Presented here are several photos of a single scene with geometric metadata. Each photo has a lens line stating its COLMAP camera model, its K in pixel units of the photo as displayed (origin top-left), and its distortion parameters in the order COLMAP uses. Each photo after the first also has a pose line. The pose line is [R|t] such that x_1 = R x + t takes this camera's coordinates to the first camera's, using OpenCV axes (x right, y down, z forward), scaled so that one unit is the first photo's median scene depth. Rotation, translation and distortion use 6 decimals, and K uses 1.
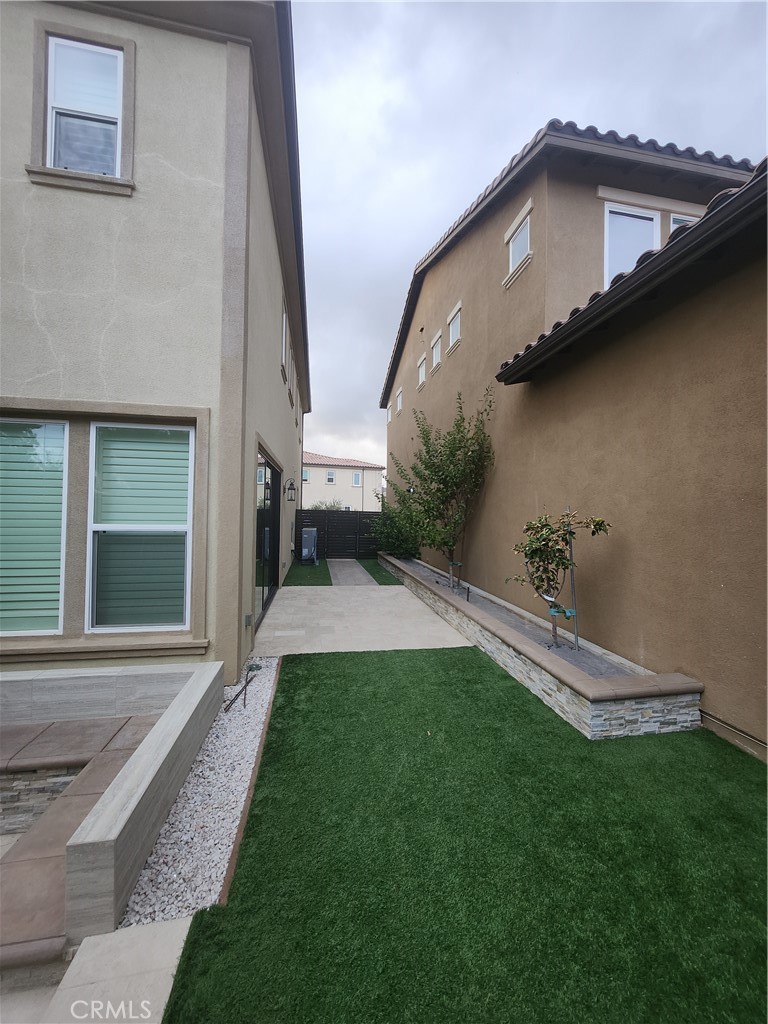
lens RADIAL K [[401.7, 0, 384.9], [0, 401.7, 507.2], [0, 0, 1]] dist [-0.000435, 0.000199]
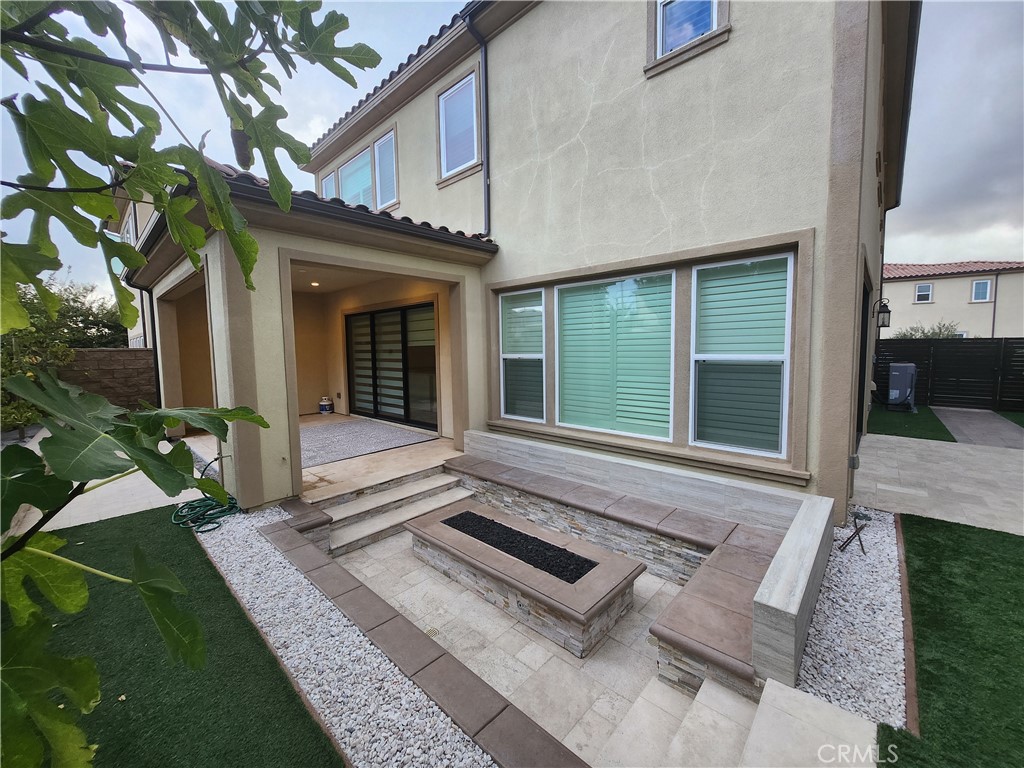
lens RADIAL K [[401.7, 0, 504.9], [0, 401.7, 377.8], [0, 0, 1]] dist [-0.000435, 0.000199]
pose [[0.605925, 0.033743, -0.794806, -0.123602], [0.032607, 0.997207, 0.067193, 0.012777], [0.794854, -0.066630, 0.603132, -0.151096]]
